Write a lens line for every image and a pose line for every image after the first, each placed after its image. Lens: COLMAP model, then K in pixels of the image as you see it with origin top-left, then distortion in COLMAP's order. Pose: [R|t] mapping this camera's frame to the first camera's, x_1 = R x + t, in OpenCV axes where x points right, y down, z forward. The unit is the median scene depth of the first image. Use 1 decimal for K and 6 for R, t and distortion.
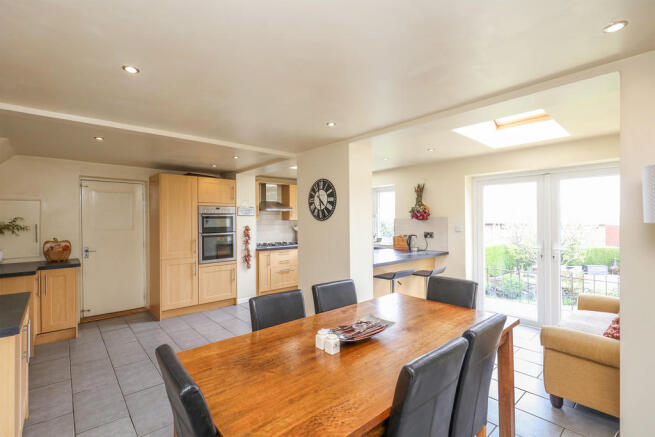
lens RADIAL K [[302.8, 0, 327.9], [0, 302.8, 216.1], [0, 0, 1]] dist [-0.004890, -0.000095]
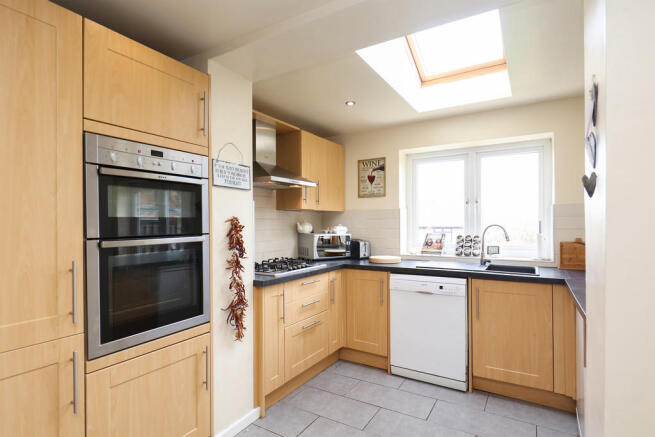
lens RADIAL K [[342.4, 0, 327.2], [0, 342.4, 224.1], [0, 0, 1]] dist [-0.000472, -0.000587]
pose [[0.954112, 0.004986, 0.299407, -0.312229], [-0.009325, 0.999871, 0.013063, 0.037496], [-0.299303, -0.015256, 0.954036, 0.648816]]
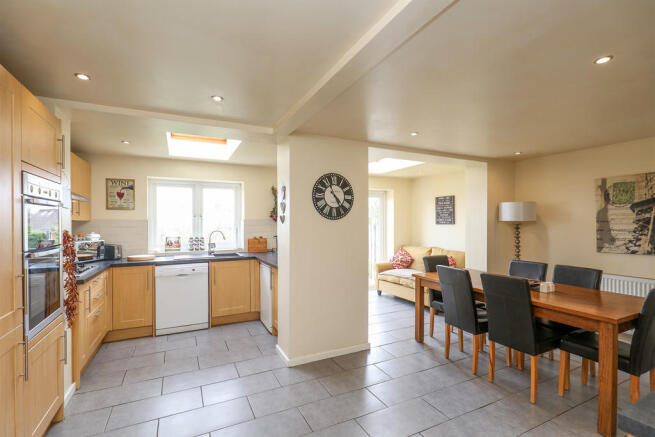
lens RADIAL K [[302.8, 0, 326.9], [0, 302.8, 222.7], [0, 0, 1]] dist [-0.004890, -0.000095]
pose [[0.259258, 0.007082, 0.965782, -0.651111], [-0.010561, 0.999934, -0.004498, 0.020893], [-0.965750, -0.009034, 0.259316, 0.573502]]
